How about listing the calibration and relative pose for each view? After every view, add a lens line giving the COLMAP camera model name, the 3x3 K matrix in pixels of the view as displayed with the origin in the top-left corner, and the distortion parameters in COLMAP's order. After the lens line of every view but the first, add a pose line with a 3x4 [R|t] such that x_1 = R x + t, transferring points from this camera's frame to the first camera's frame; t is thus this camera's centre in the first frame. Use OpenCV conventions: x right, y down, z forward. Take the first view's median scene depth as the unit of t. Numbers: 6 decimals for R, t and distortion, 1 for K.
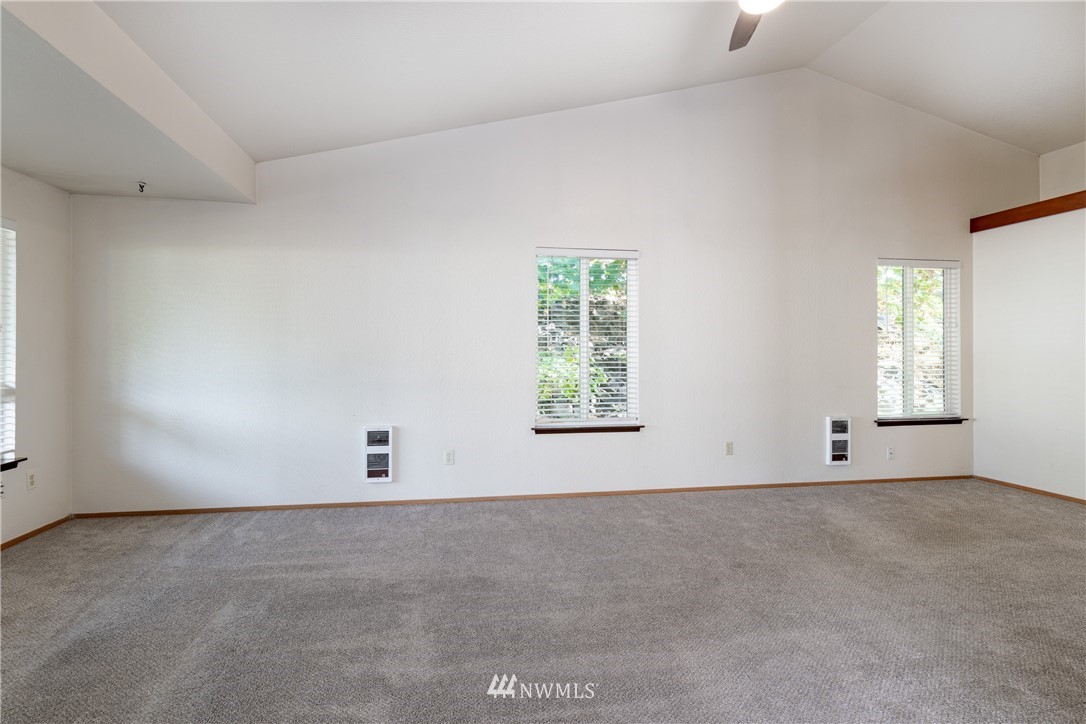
lens RADIAL K [[477.7, 0, 515.9], [0, 477.7, 355.8], [0, 0, 1]] dist [-0.000479, -0.001012]
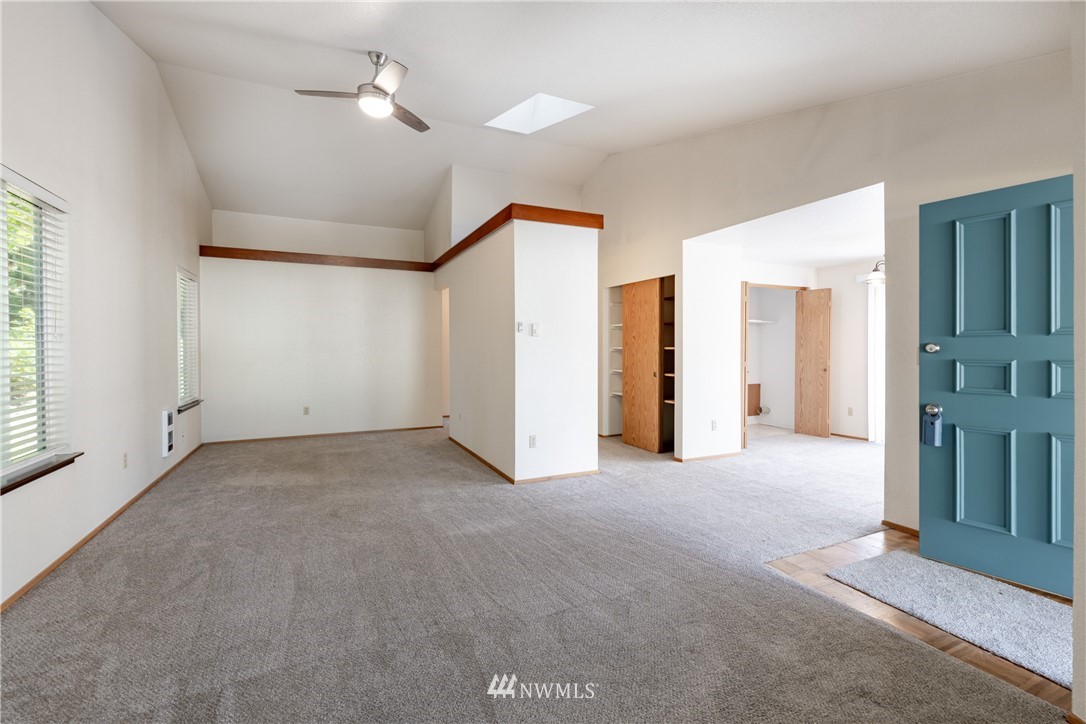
lens RADIAL K [[473.1, 0, 539.6], [0, 473.1, 350.0], [0, 0, 1]] dist [-0.000735, -0.000154]
pose [[-0.289567, -0.003530, 0.957151, -0.655559], [0.003684, 0.999982, 0.004802, -0.007252], [-0.957151, 0.004916, -0.289549, 0.595192]]
